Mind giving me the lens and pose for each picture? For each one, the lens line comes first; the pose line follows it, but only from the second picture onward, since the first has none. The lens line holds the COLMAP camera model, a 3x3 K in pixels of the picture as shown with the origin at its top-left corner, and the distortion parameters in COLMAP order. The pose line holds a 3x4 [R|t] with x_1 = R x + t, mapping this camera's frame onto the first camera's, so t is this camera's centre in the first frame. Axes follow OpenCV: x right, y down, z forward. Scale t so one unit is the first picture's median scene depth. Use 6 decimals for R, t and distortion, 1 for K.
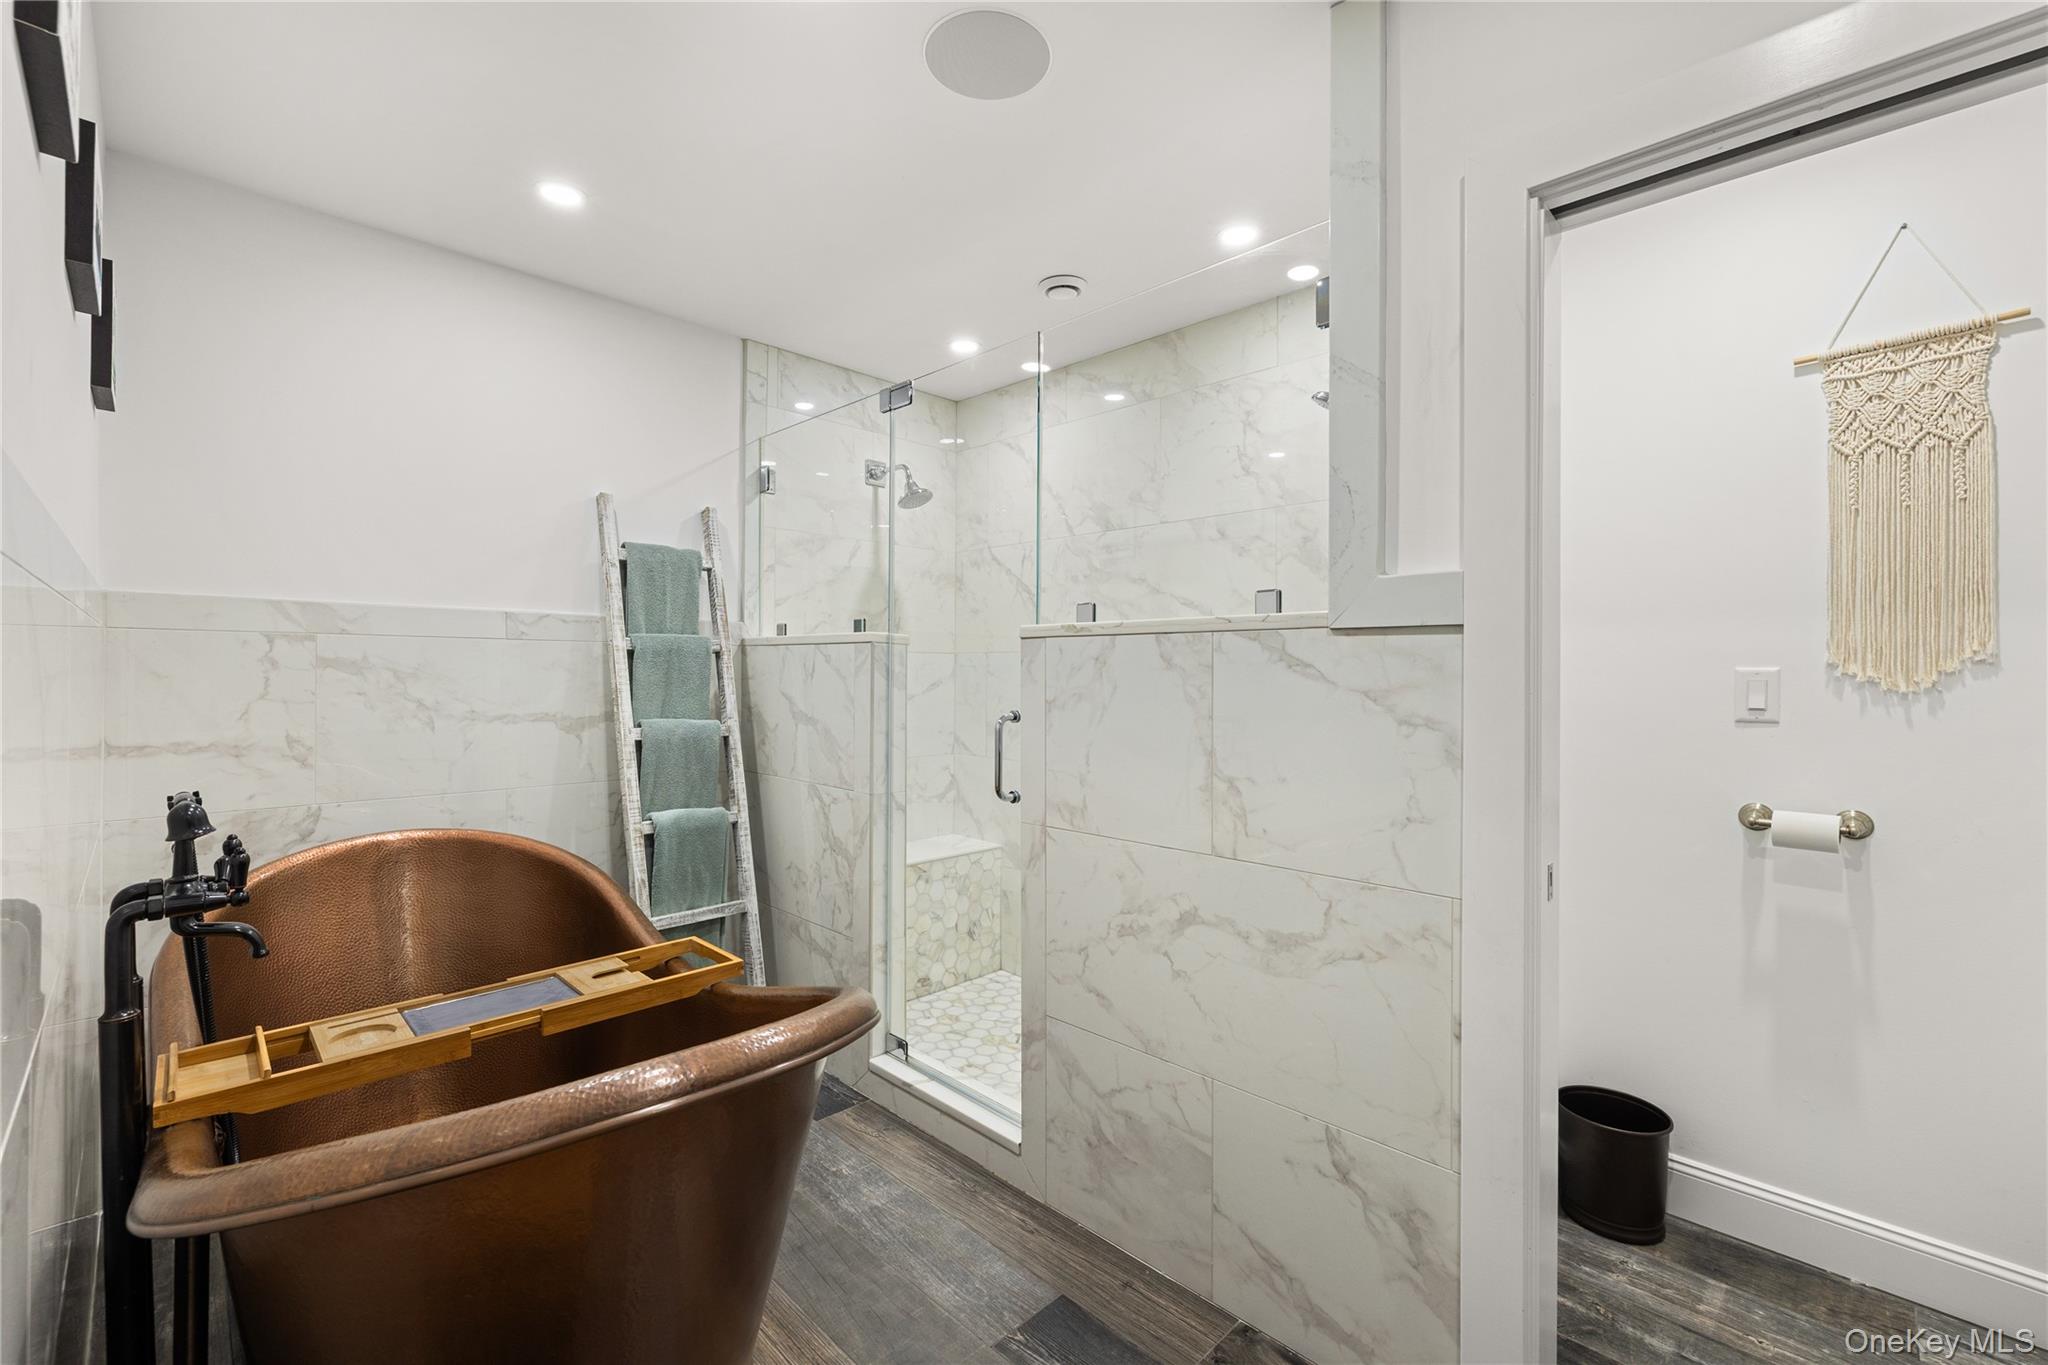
lens RADIAL K [[893.3, 0, 1021.4], [0, 893.3, 674.4], [0, 0, 1]] dist [0.002347, 0.000211]
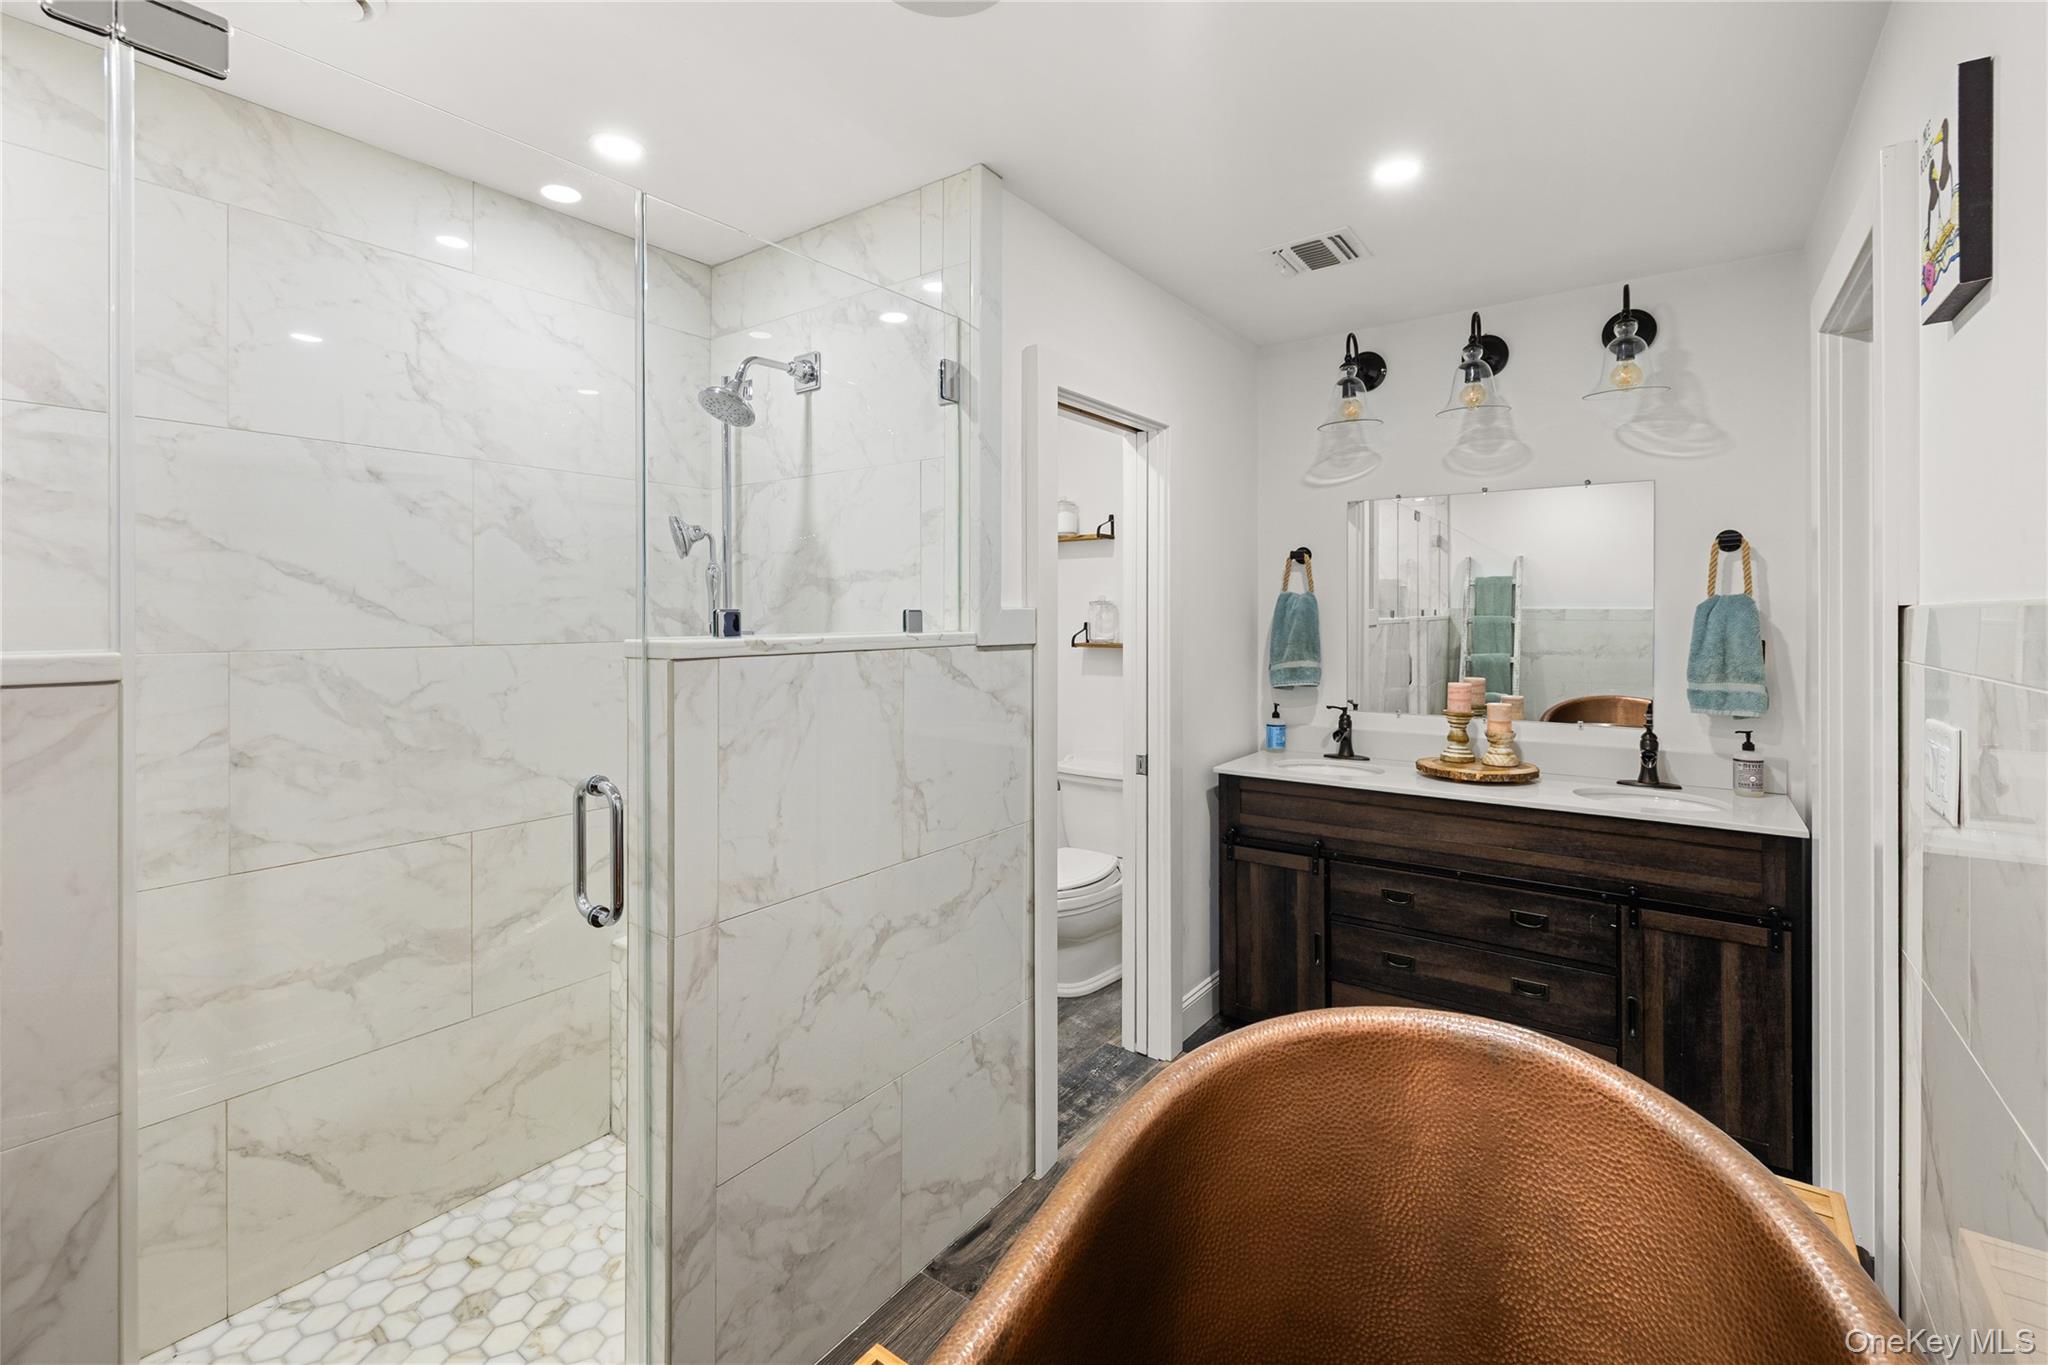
lens RADIAL K [[893.3, 0, 1024.8], [0, 893.3, 617.4], [0, 0, 1]] dist [0.002347, 0.000211]
pose [[-0.162512, -0.010201, 0.986654, -0.800579], [-0.000237, 0.999947, 0.010300, -0.090795], [-0.986706, 0.001440, -0.162506, 0.981578]]
